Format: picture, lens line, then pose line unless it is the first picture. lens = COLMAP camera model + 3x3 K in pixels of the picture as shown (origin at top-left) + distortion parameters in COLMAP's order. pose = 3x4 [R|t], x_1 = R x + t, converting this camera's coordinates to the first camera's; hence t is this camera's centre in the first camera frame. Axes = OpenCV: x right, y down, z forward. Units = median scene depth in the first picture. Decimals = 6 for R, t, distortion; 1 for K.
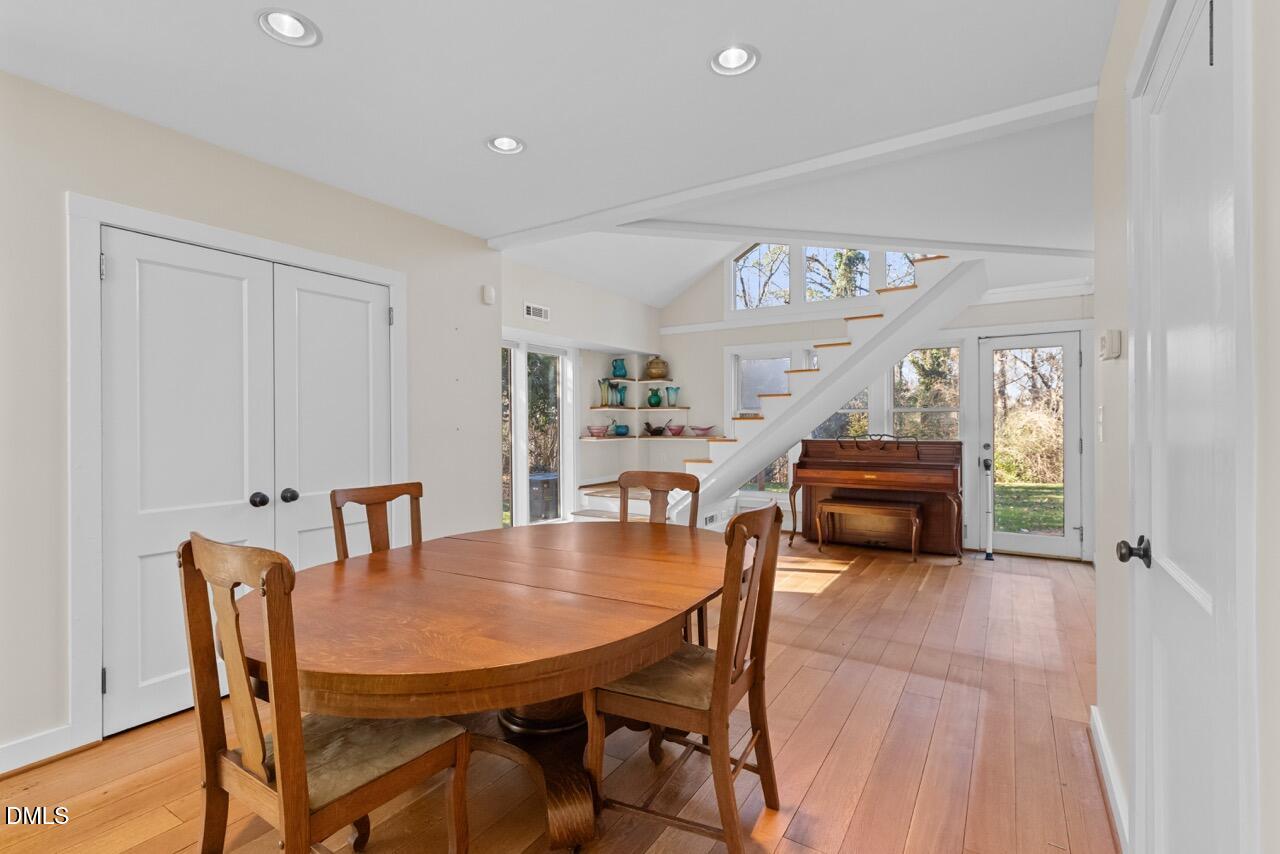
lens RADIAL K [[583.1, 0, 640.0], [0, 583.1, 427.0], [0, 0, 1]] dist [-0.000895, -0.000072]
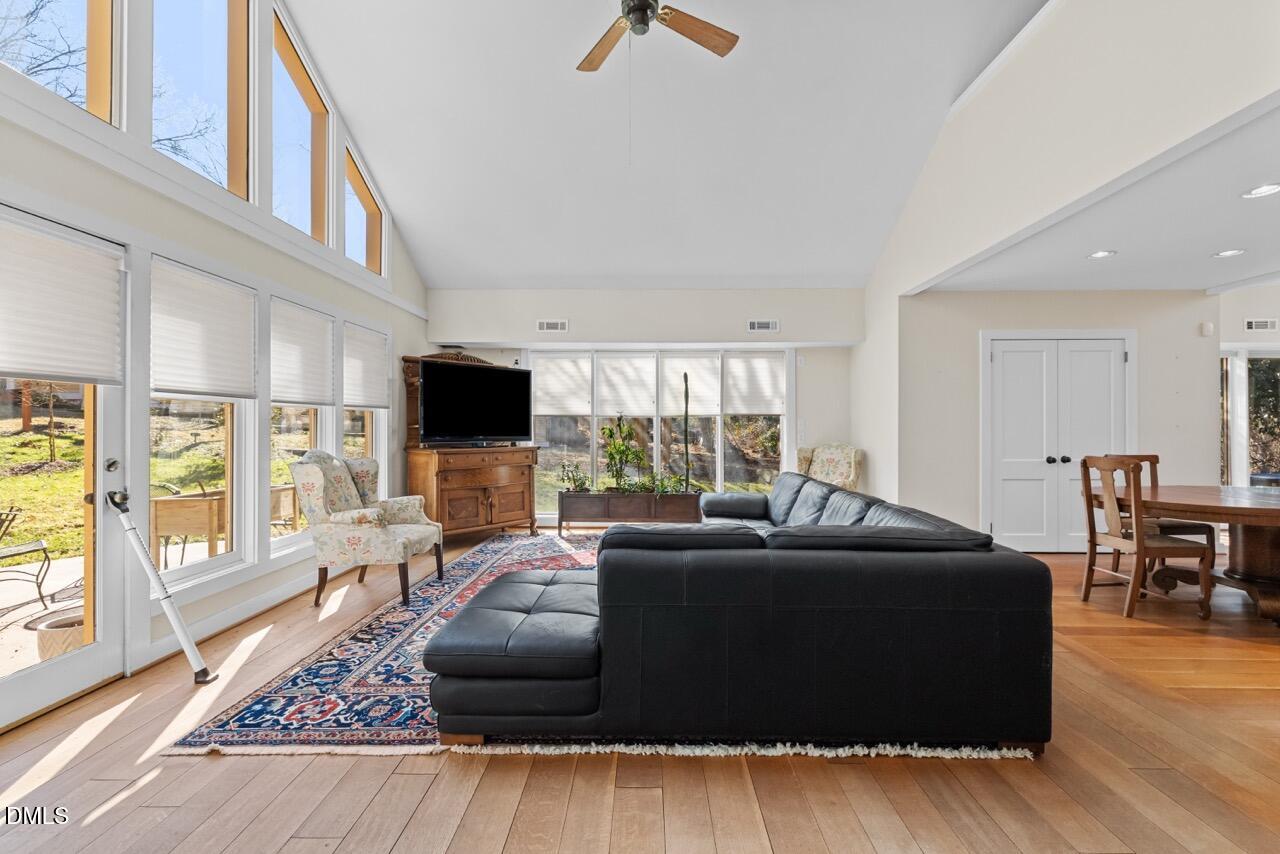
lens RADIAL K [[551.8, 0, 640.0], [0, 551.8, 427.0], [0, 0, 1]] dist [0.000419, 0.001160]
pose [[0.519972, 0.002333, -0.854180, 0.091036], [-0.006208, 0.999980, -0.001048, 0.008481], [0.854161, 0.005847, 0.519976, -0.467342]]
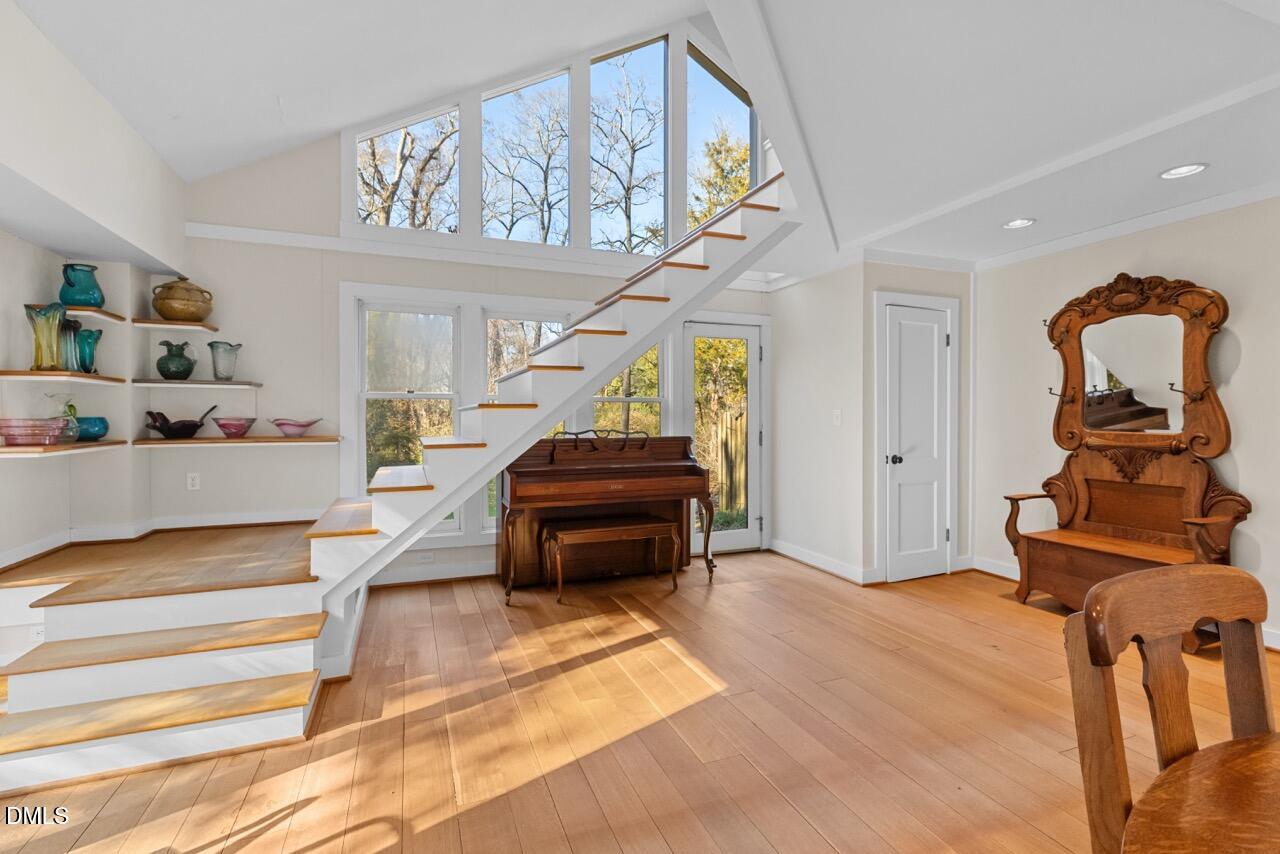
lens RADIAL K [[577.6, 0, 631.9], [0, 577.6, 418.6], [0, 0, 1]] dist [0.000876, 0.000180]
pose [[0.588175, 0.002194, 0.808731, -0.148115], [0.002165, 0.999988, -0.004287, 0.001239], [-0.808731, 0.004272, 0.588163, 0.431162]]
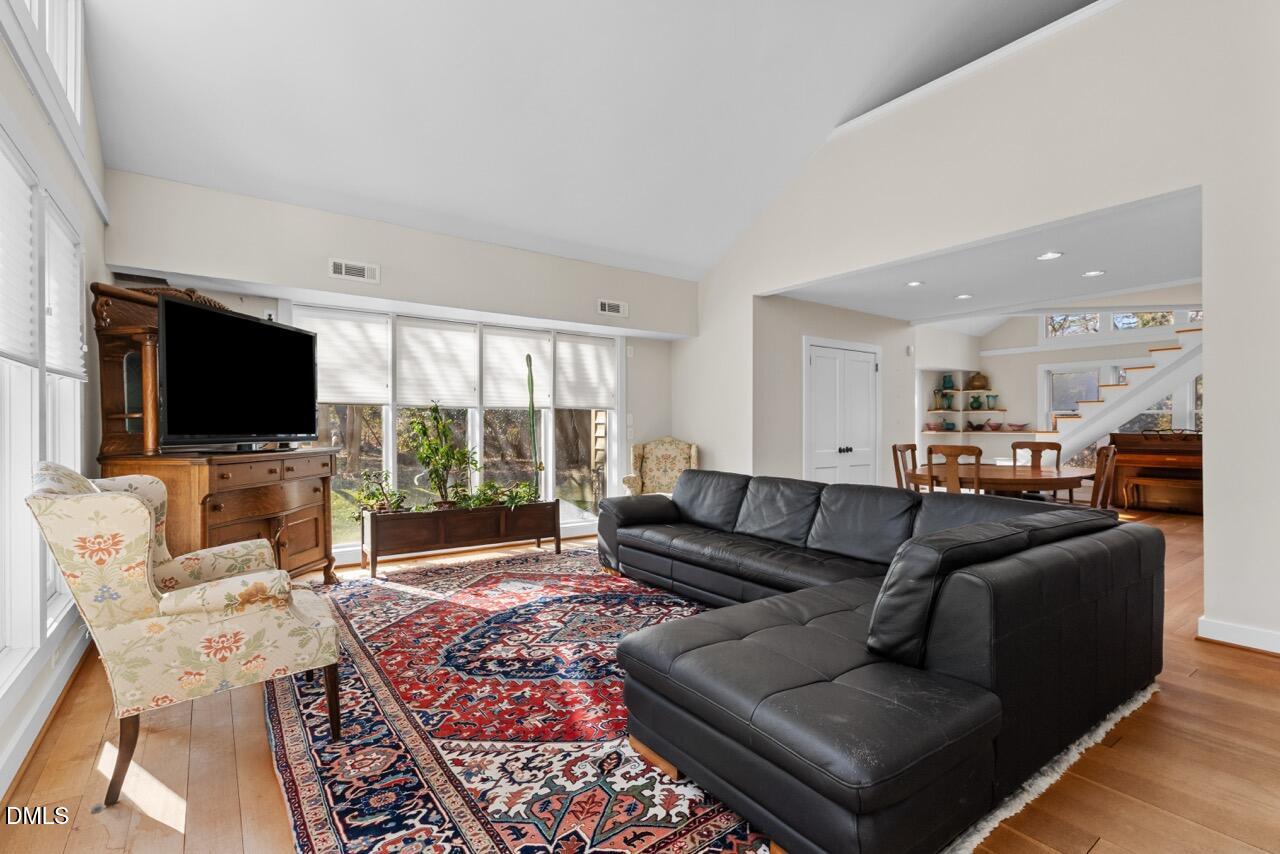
lens RADIAL K [[590.6, 0, 640.0], [0, 590.6, 427.0], [0, 0, 1]] dist [0.000876, 0.000275]
pose [[0.929698, 0.005483, -0.368283, -0.207367], [-0.006777, 0.999975, -0.002220, 0.015708], [0.368261, 0.004560, 0.929711, -0.609147]]
